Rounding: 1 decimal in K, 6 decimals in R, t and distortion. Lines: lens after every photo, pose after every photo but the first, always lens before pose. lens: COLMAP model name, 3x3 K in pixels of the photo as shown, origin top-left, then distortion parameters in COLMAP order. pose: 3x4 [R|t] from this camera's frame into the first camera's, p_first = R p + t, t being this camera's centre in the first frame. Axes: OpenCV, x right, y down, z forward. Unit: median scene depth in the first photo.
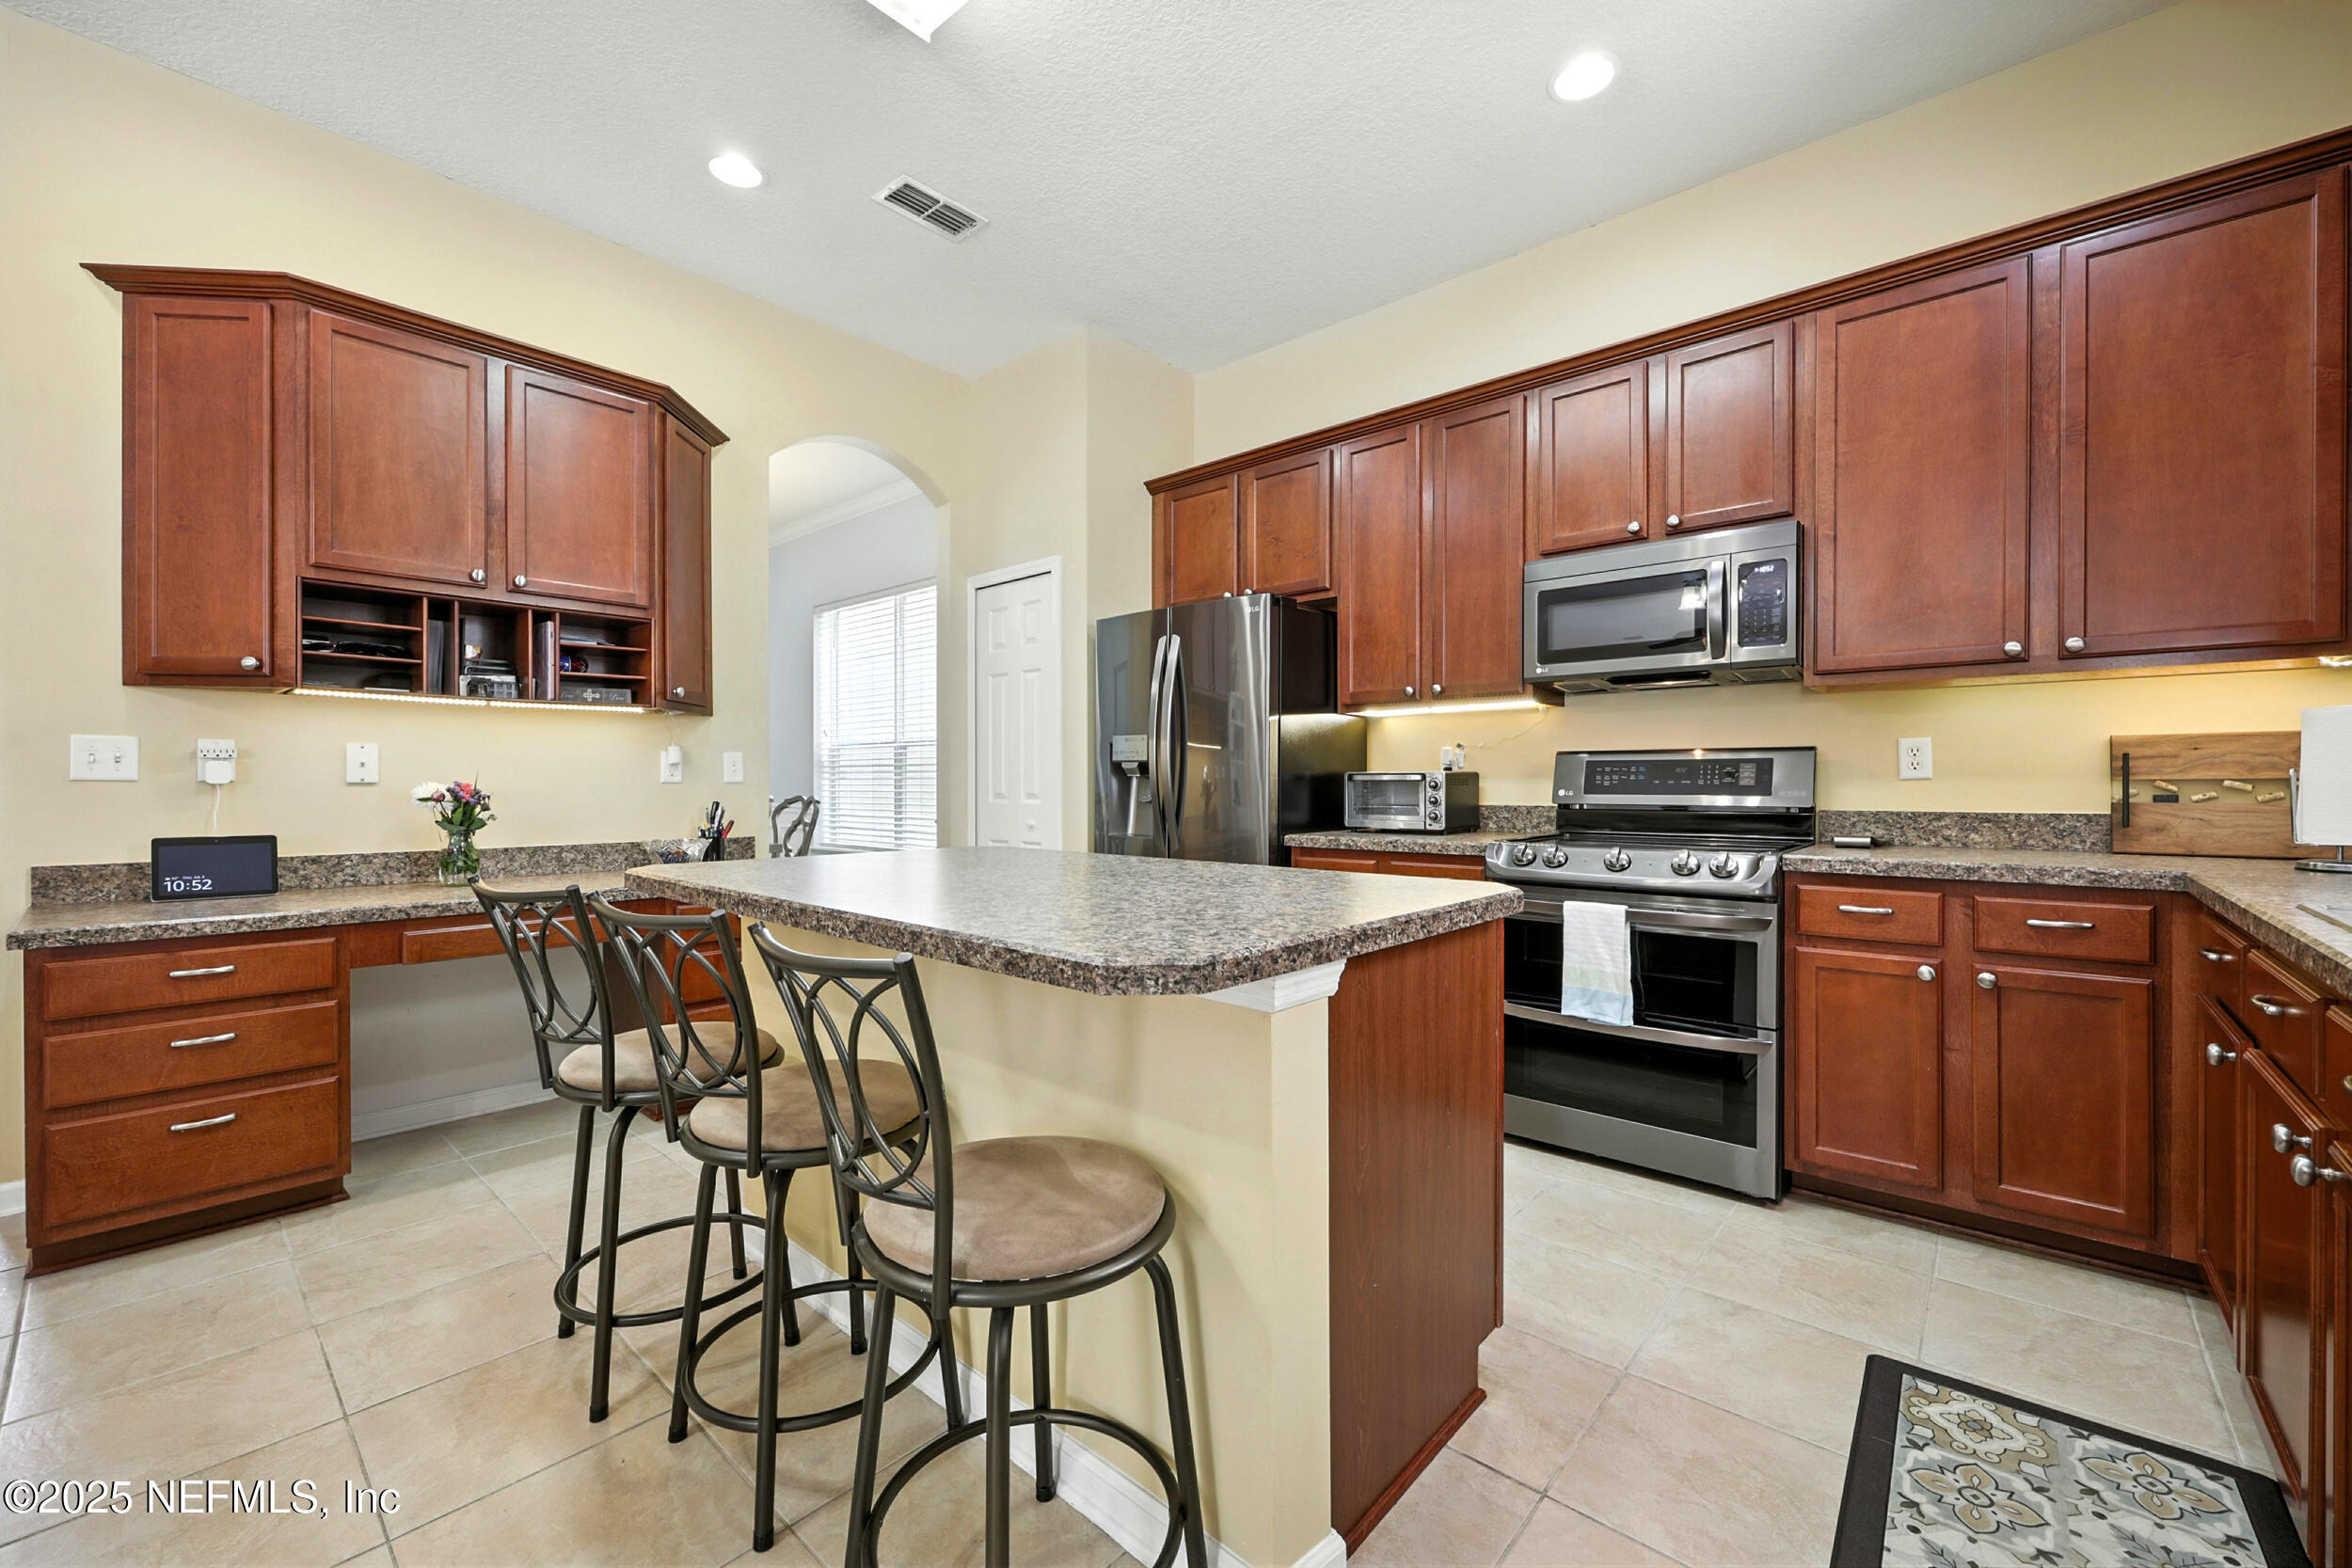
lens RADIAL K [[1018.2, 0, 1172.5], [0, 1018.2, 788.8], [0, 0, 1]] dist [0.001966, 0.000705]
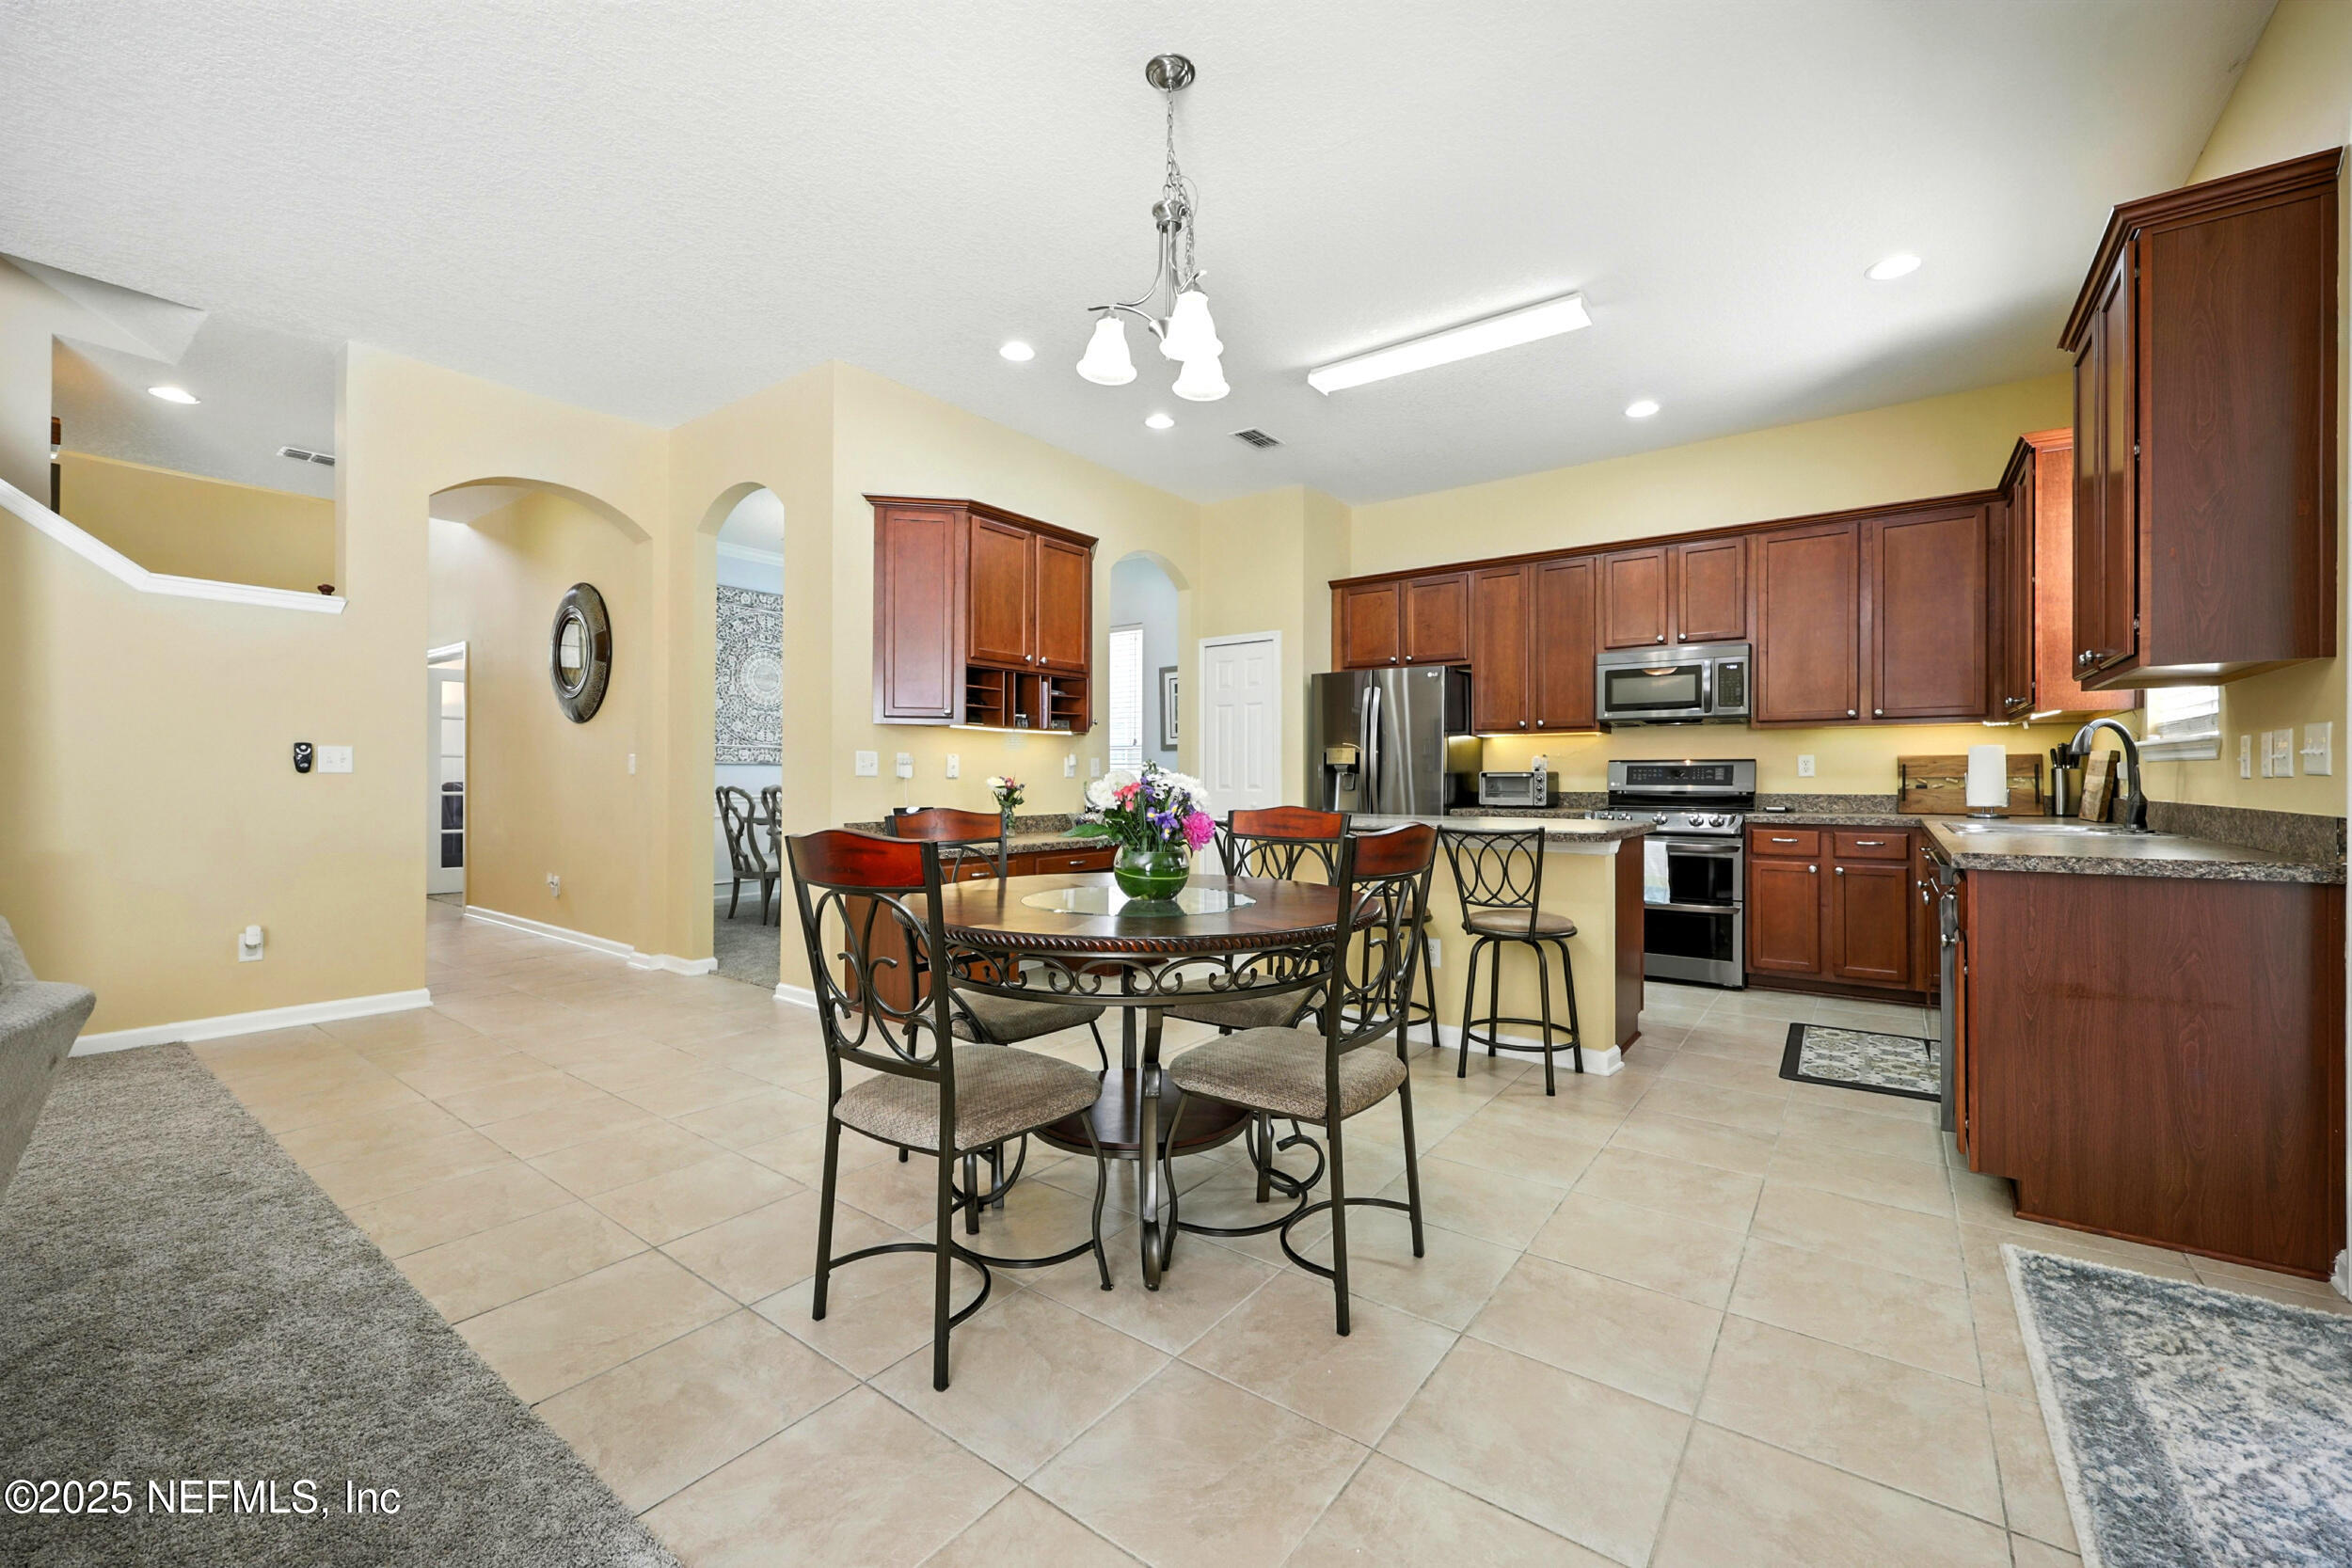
lens RADIAL K [[1028.5, 0, 1176.3], [0, 1028.5, 779.1], [0, 0, 1]] dist [0.000028, 0.000699]
pose [[0.996054, 0.001266, 0.088744, -0.610739], [-0.000885, 0.999990, -0.004334, 0.004210], [-0.088748, 0.004238, 0.996045, -0.805419]]
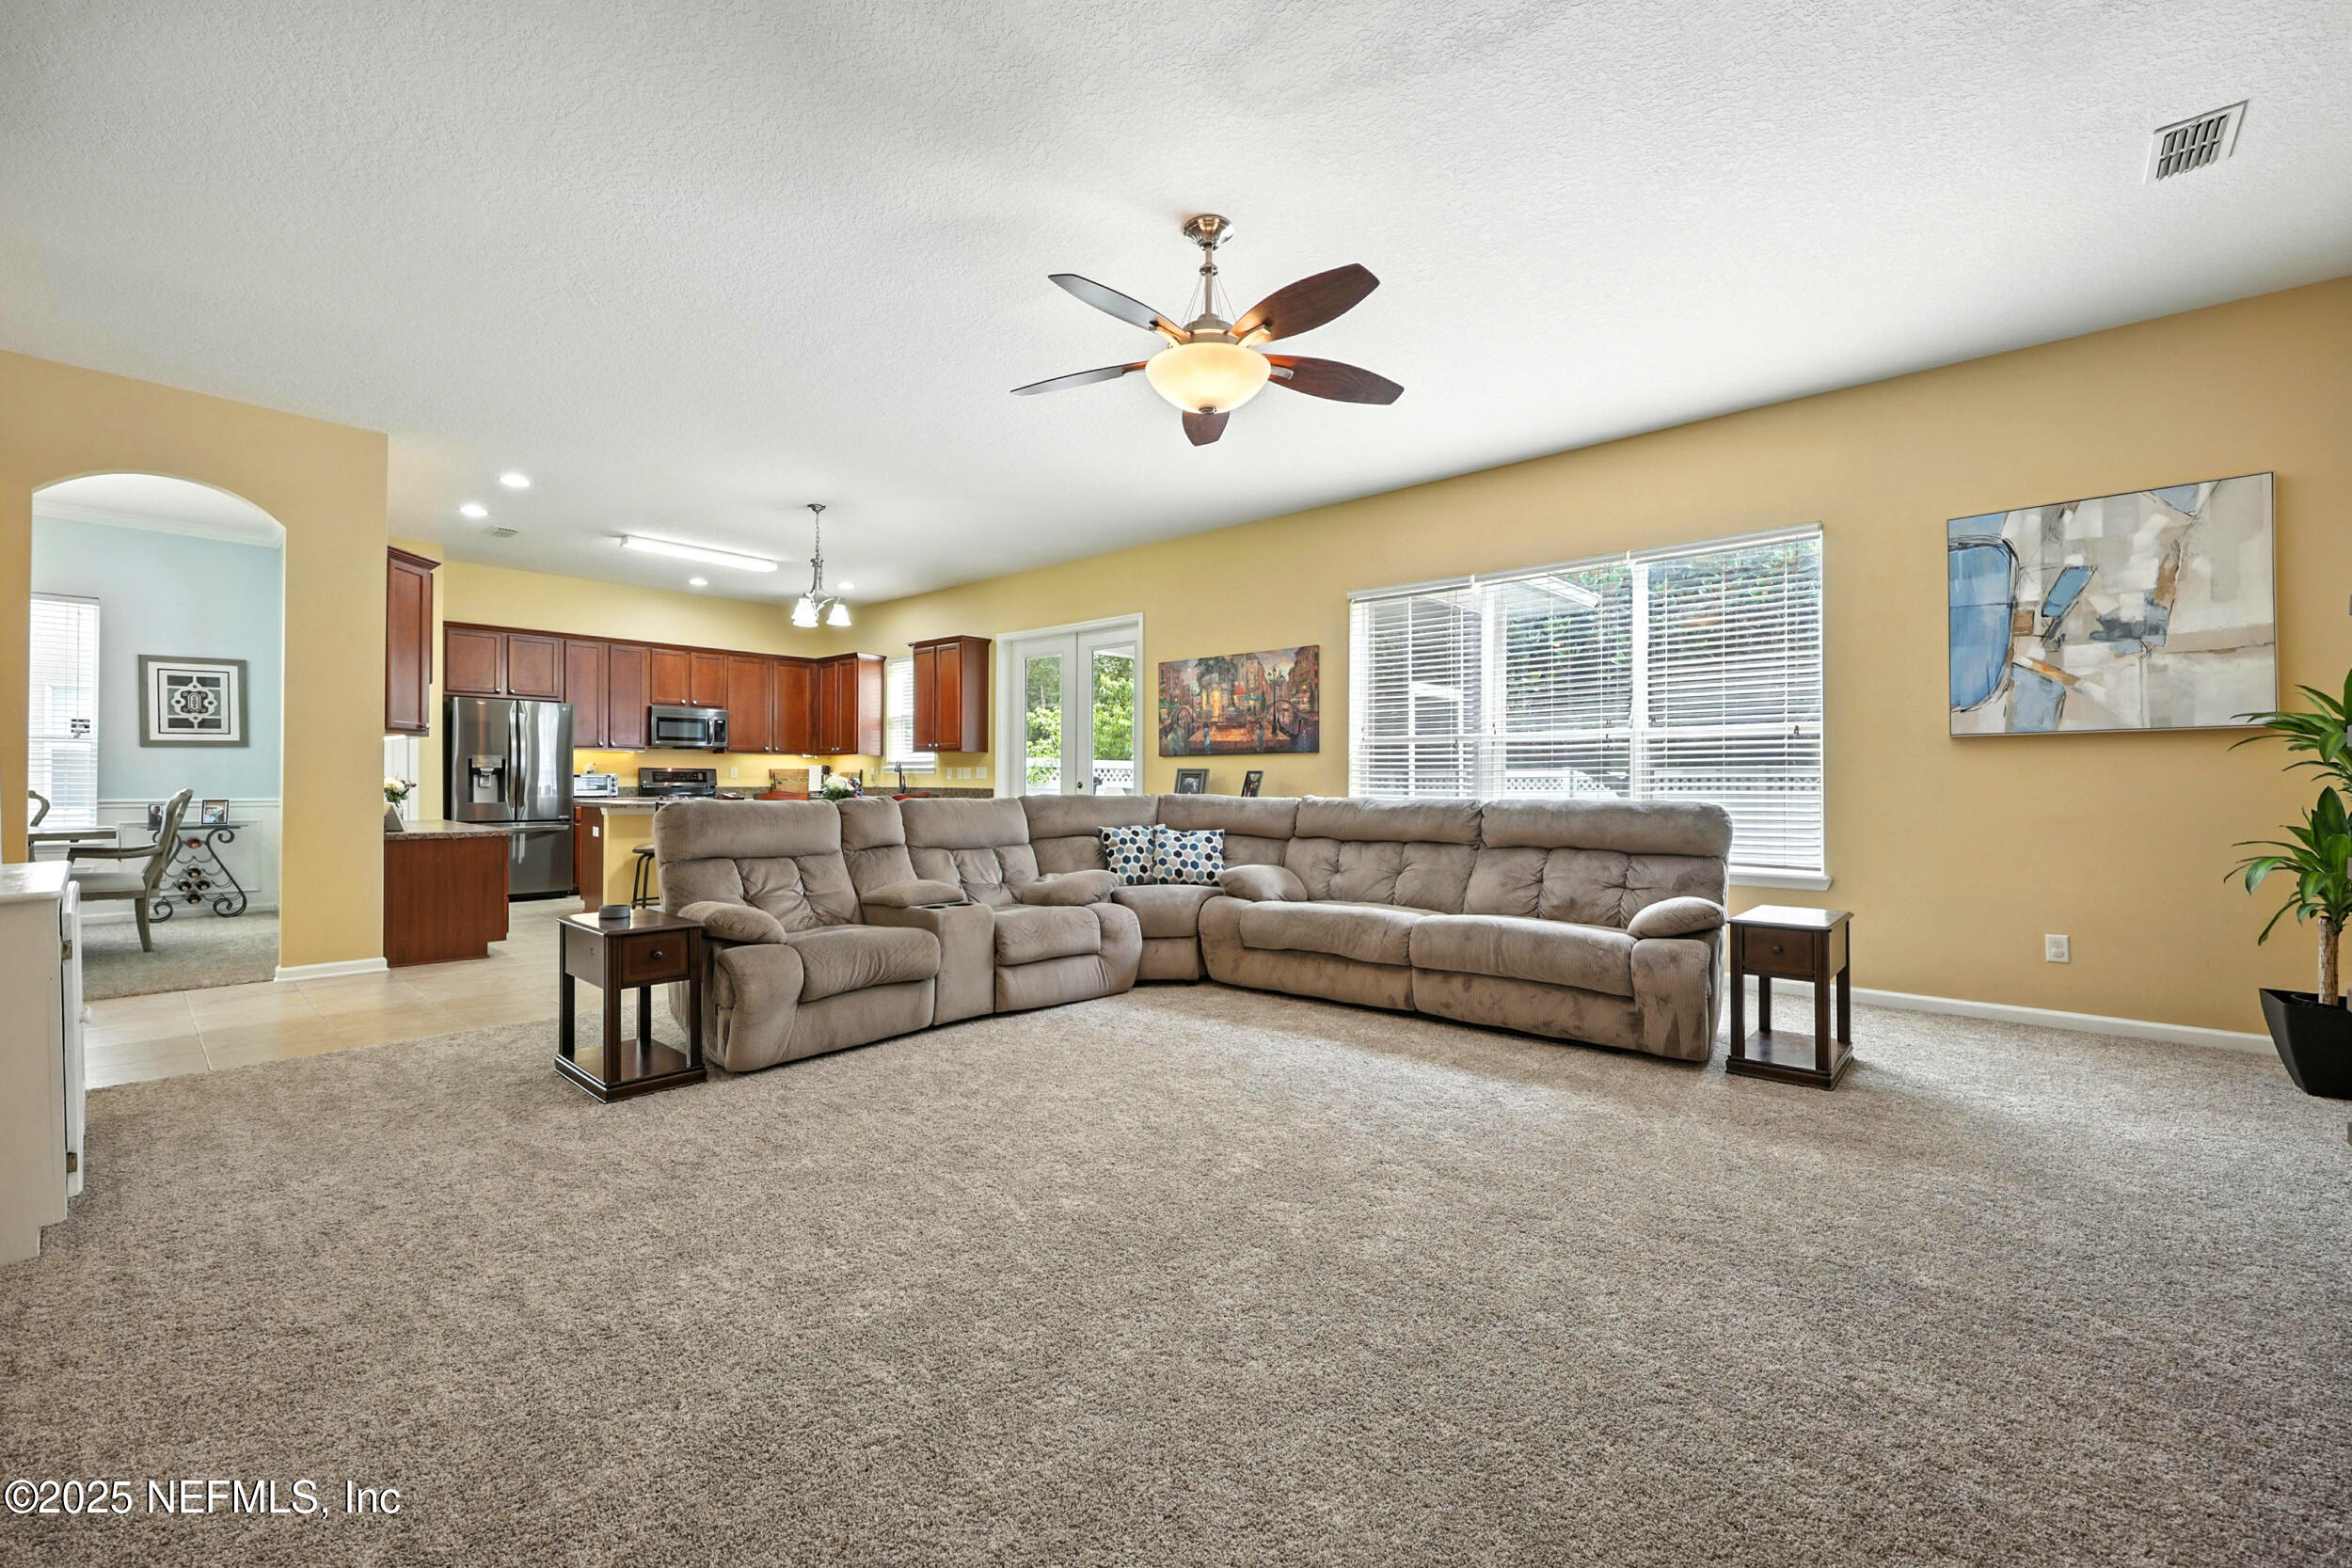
lens RADIAL K [[1055.2, 0, 1175.1], [0, 1055.2, 774.4], [0, 0, 1]] dist [0.000704, 0.000248]
pose [[0.017857, 0.005297, 0.999827, -3.035337], [-0.003777, 0.999979, -0.005231, -0.010394], [-0.999833, -0.003682, 0.017877, -0.665157]]
